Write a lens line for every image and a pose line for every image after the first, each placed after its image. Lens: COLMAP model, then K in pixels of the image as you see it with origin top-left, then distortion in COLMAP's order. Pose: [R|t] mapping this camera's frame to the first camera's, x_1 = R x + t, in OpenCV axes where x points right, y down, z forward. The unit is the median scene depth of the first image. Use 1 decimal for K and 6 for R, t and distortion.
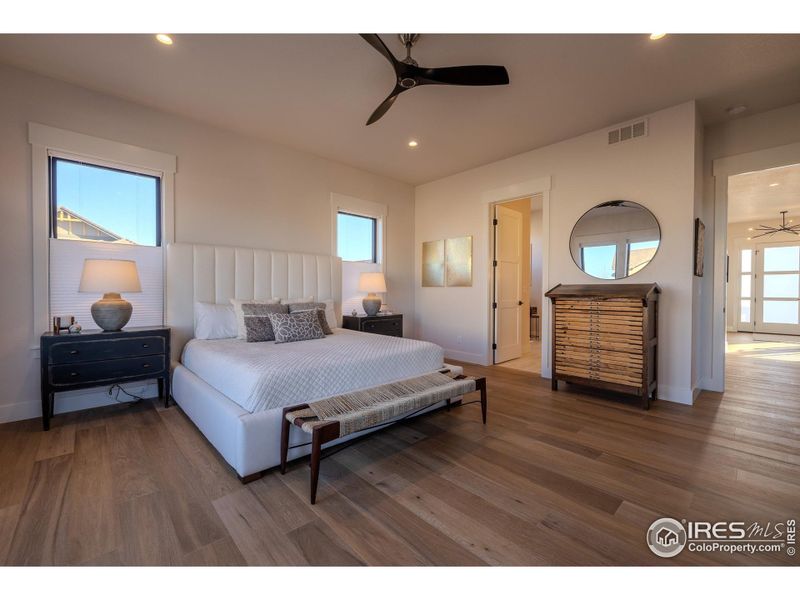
lens RADIAL K [[337.4, 0, 397.0], [0, 337.4, 298.8], [0, 0, 1]] dist [-0.002190, 0.000155]
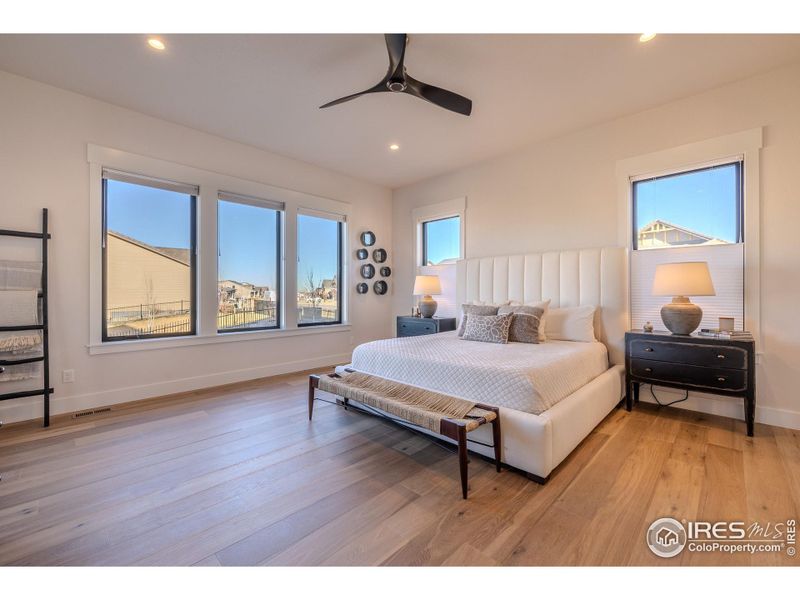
lens RADIAL K [[337.4, 0, 394.4], [0, 337.4, 293.7], [0, 0, 1]] dist [-0.002190, 0.000155]
pose [[0.037016, -0.002163, -0.999312, 0.516995], [-0.024667, 0.999691, -0.003078, -0.009474], [0.999010, 0.024764, 0.036951, 0.478851]]
